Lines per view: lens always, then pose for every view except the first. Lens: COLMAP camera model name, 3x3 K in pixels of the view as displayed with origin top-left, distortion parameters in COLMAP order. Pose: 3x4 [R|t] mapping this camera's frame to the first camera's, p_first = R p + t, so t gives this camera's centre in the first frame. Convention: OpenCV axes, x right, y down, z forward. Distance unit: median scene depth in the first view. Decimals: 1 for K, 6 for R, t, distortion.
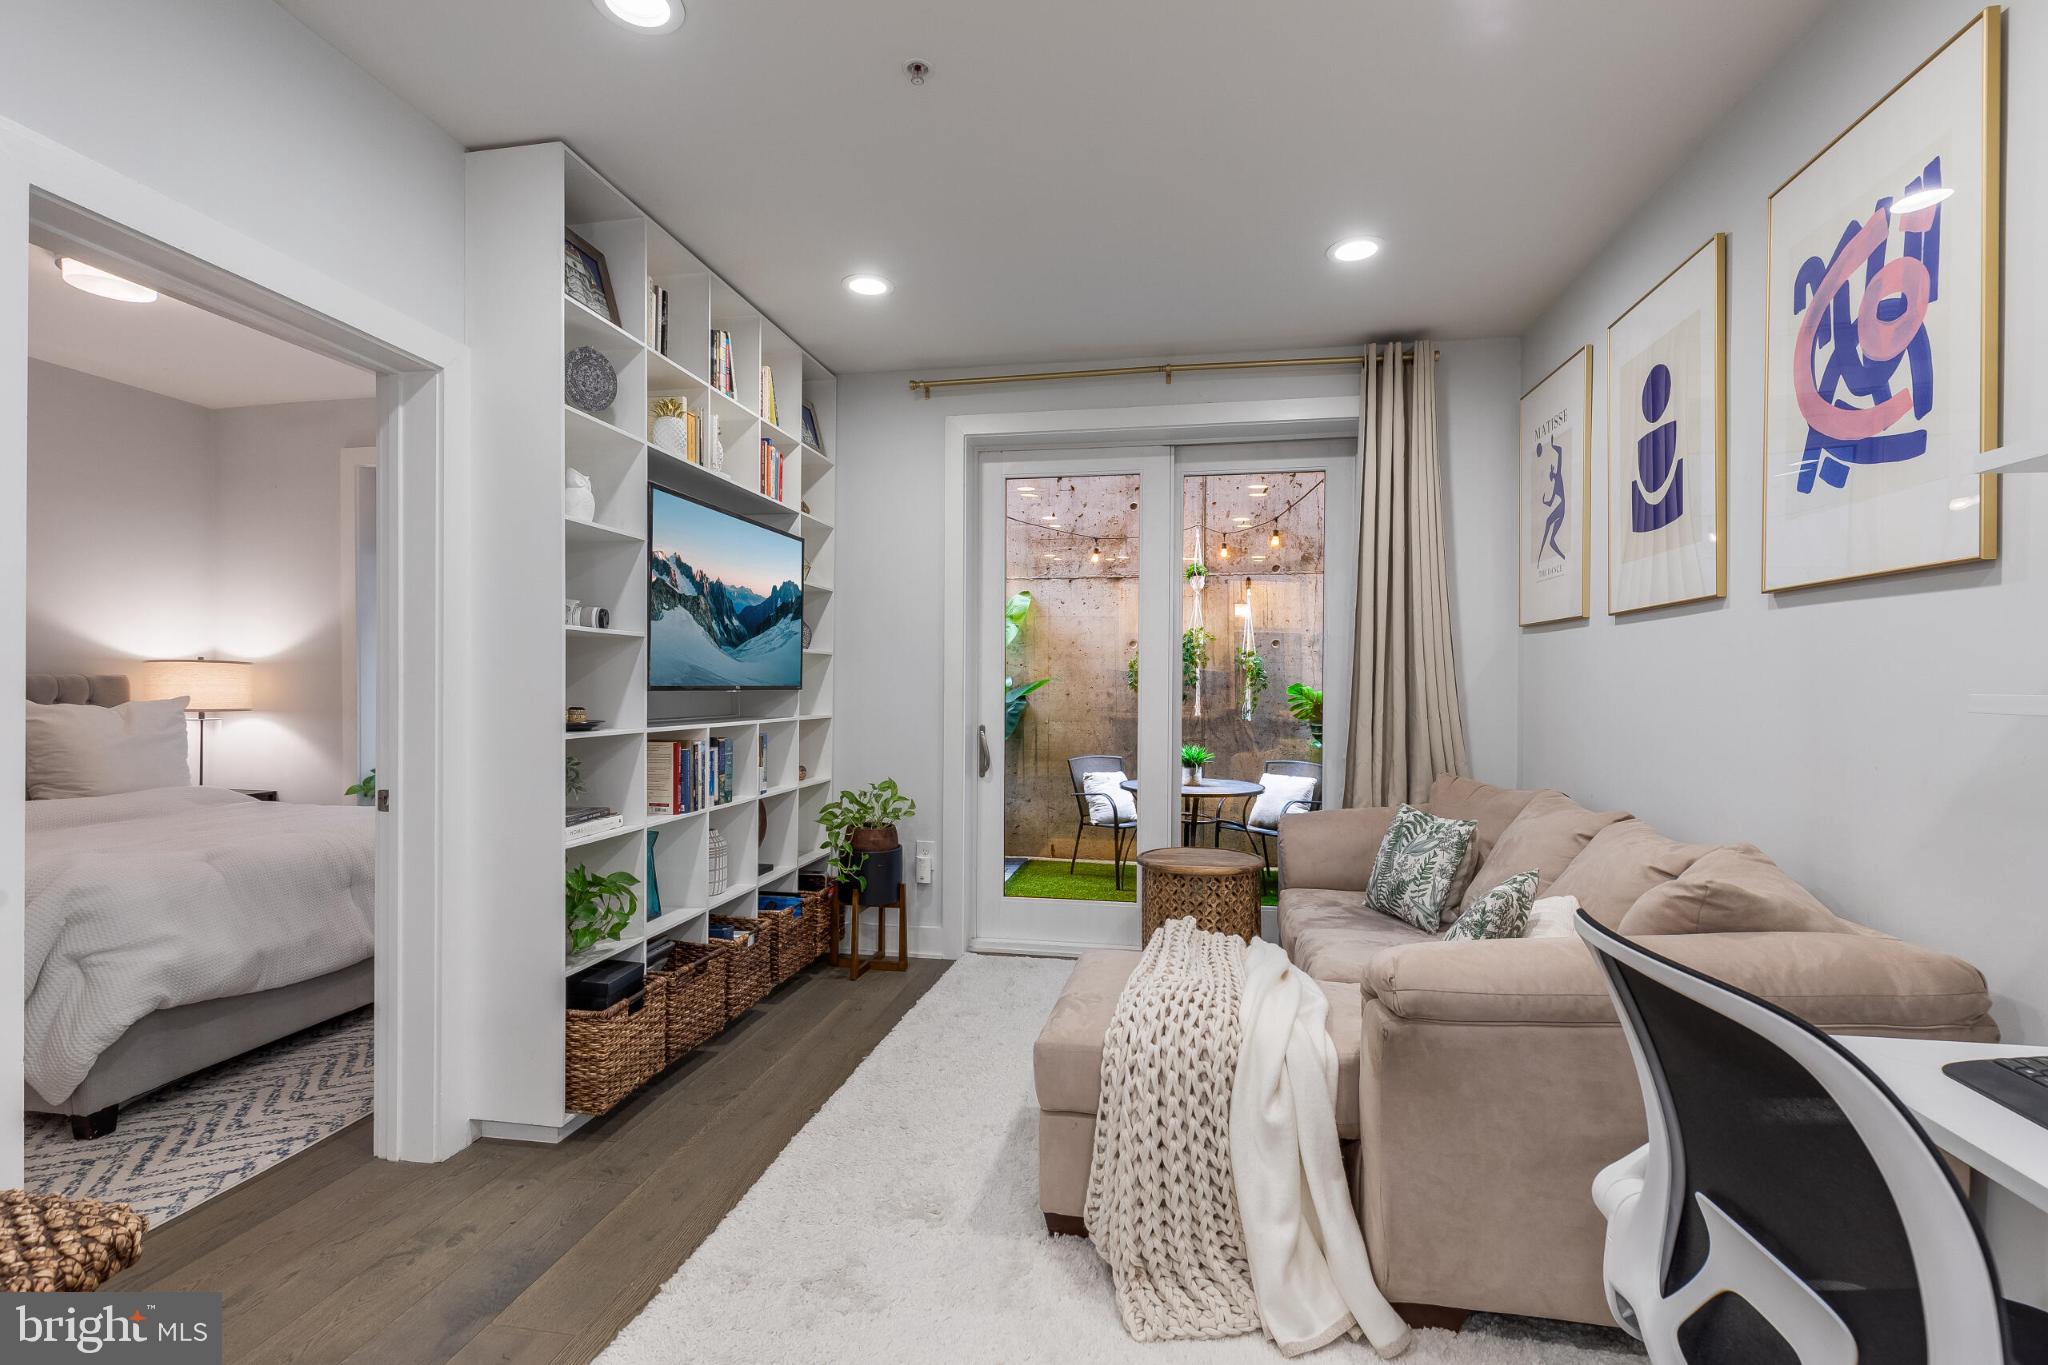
lens RADIAL K [[906.5, 0, 1023.9], [0, 906.5, 694.6], [0, 0, 1]] dist [0.001941, -0.000394]
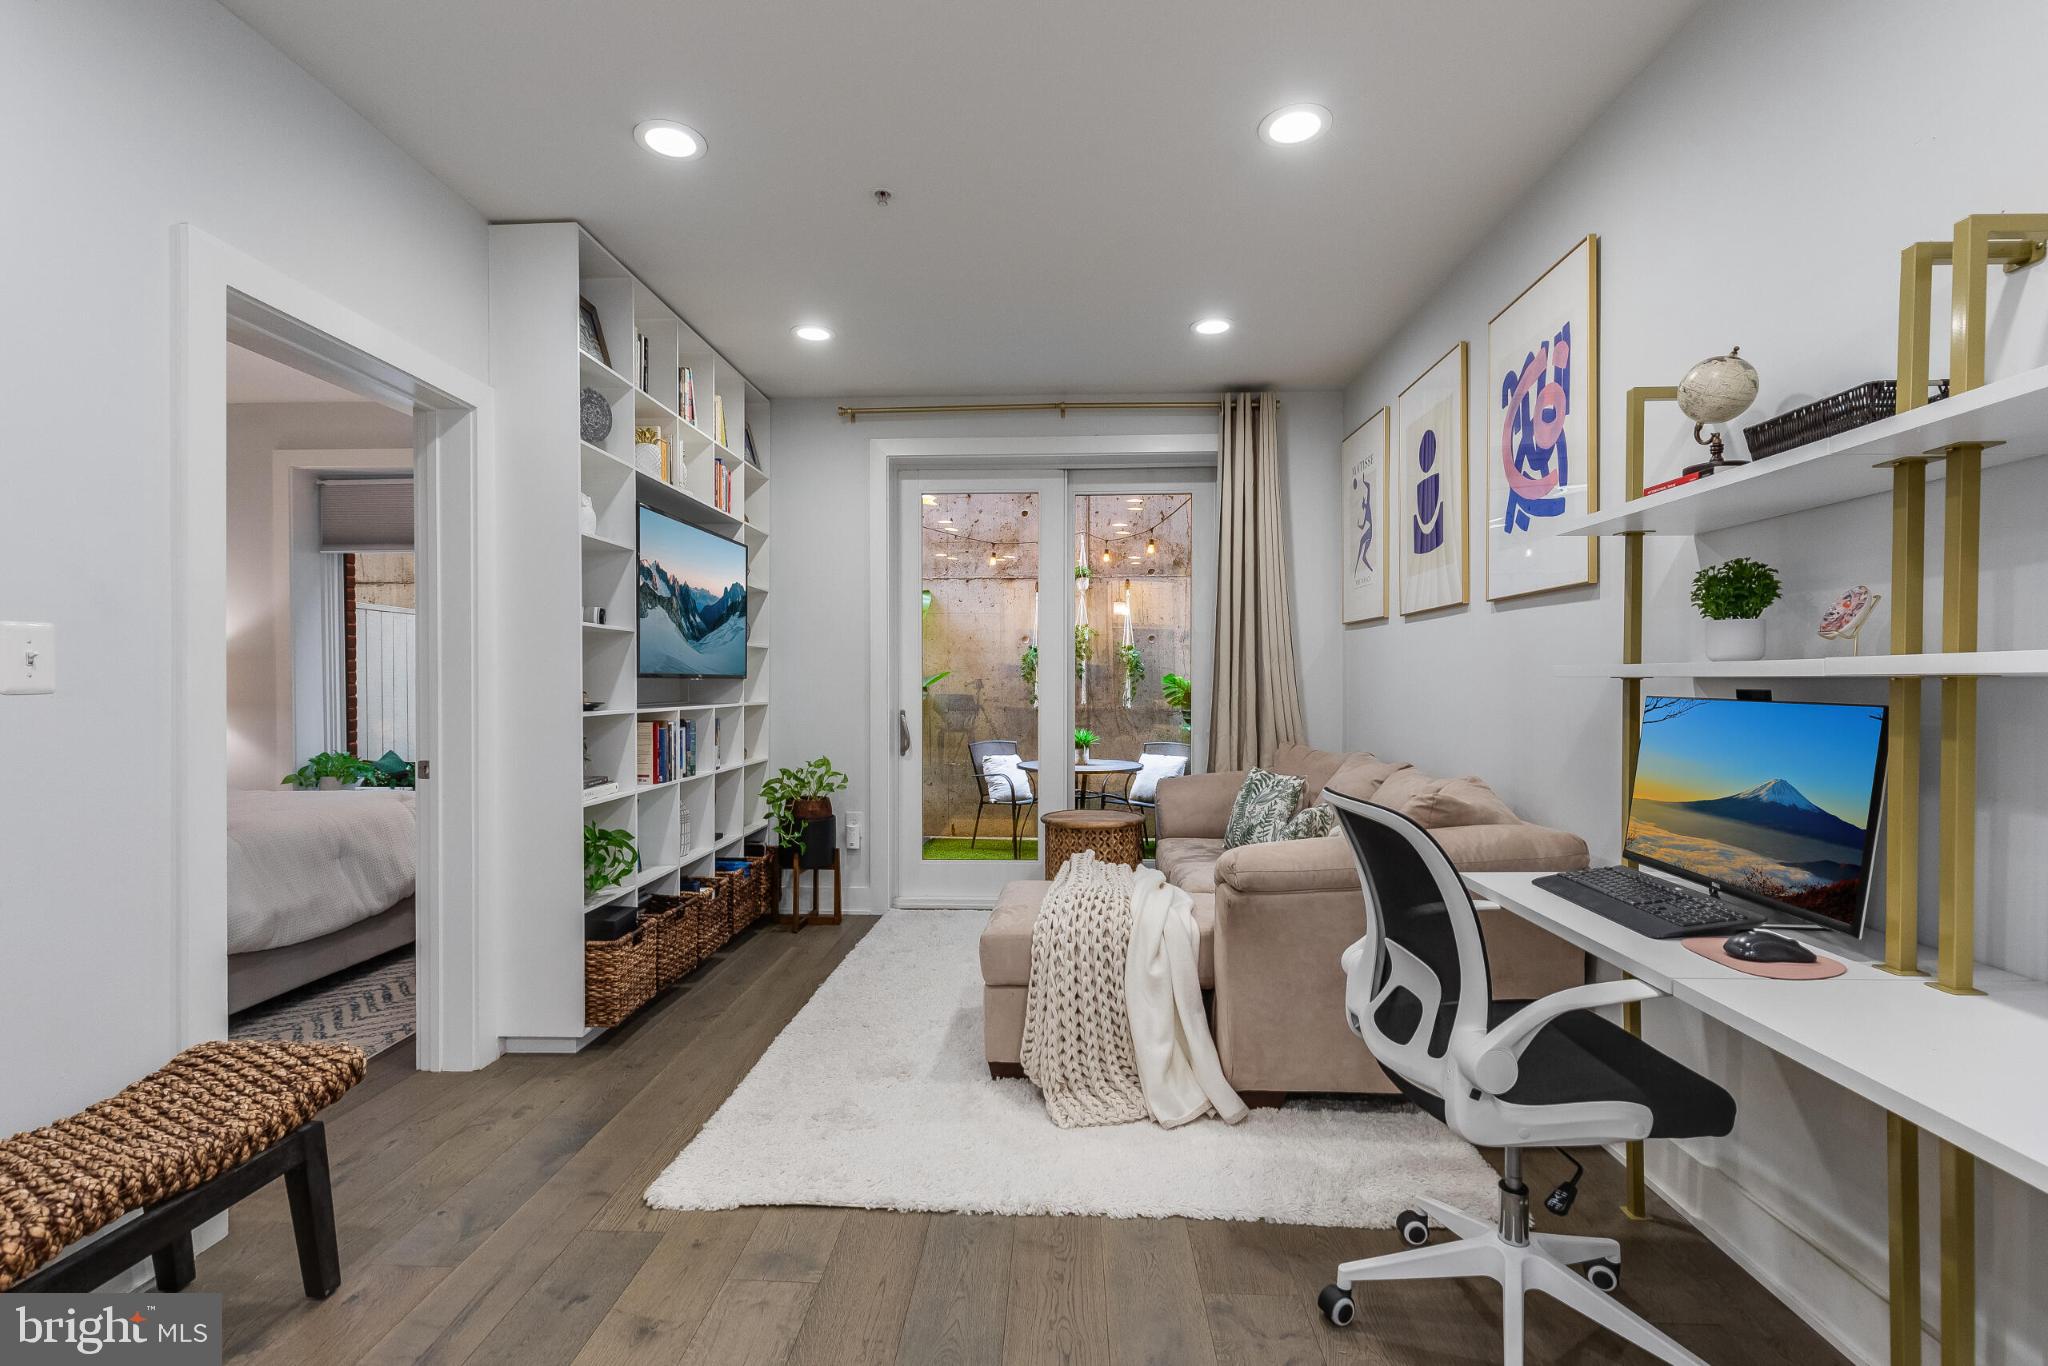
lens RADIAL K [[906.5, 0, 1023.9], [0, 906.5, 695.1], [0, 0, 1]] dist [0.001941, -0.000394]
pose [[0.991281, -0.008558, 0.131487, -0.064271], [0.007929, 0.999954, 0.005309, 0.014879], [-0.131527, -0.004220, 0.991304, -0.217198]]
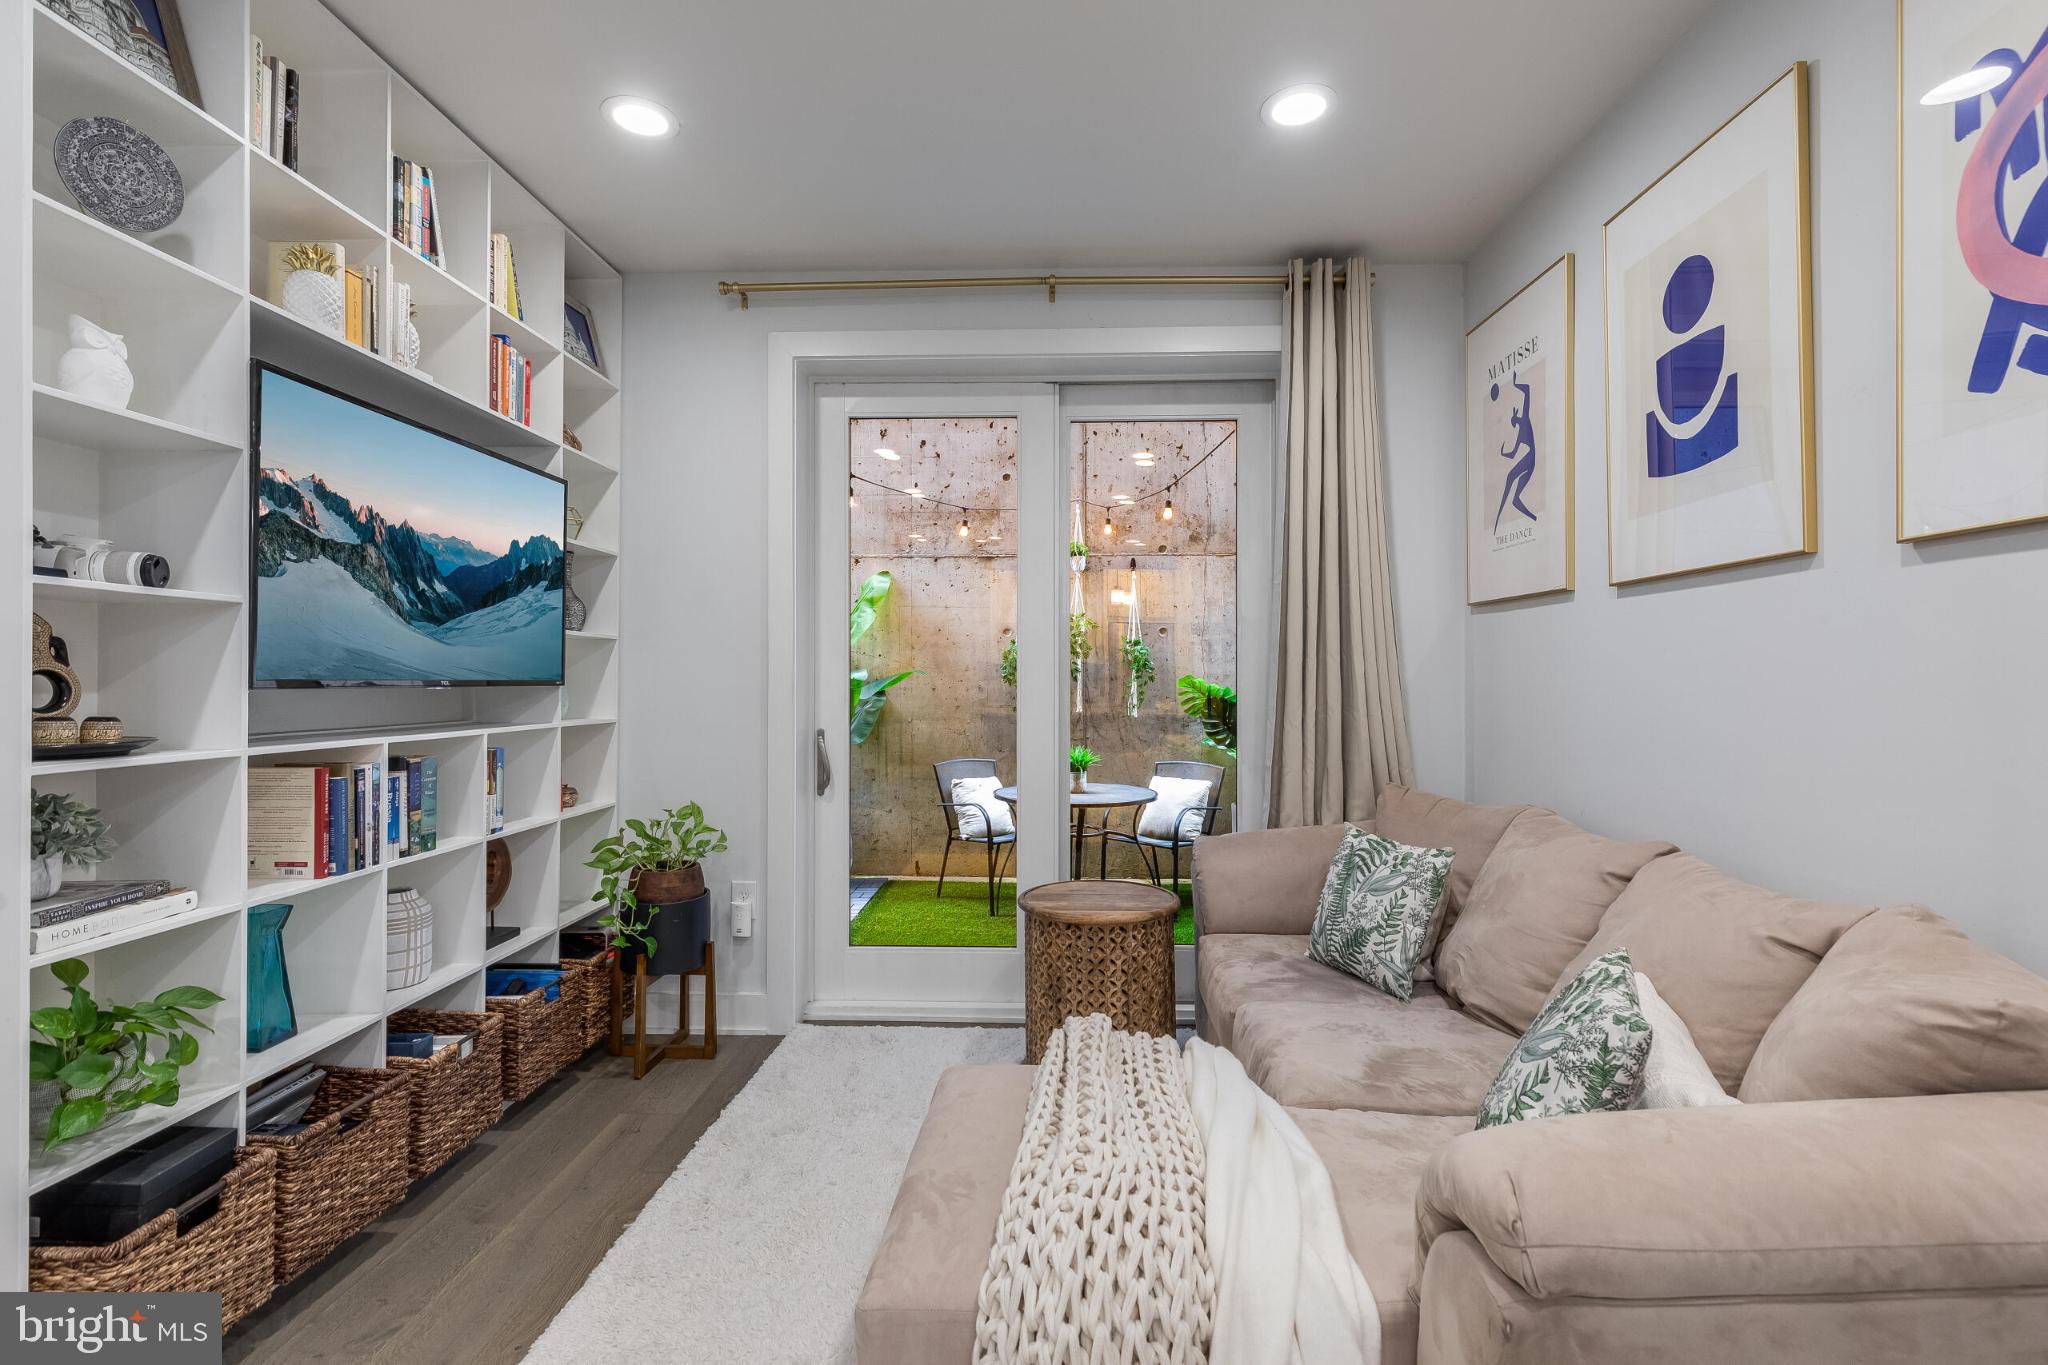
lens RADIAL K [[918.1, 0, 1025.3], [0, 918.1, 672.9], [0, 0, 1]] dist [0.000506, -0.000519]
pose [[0.989746, -0.003825, 0.142791, 0.023805], [0.006227, 0.999846, -0.016383, -0.001317], [-0.142706, 0.017105, 0.989617, 0.268448]]
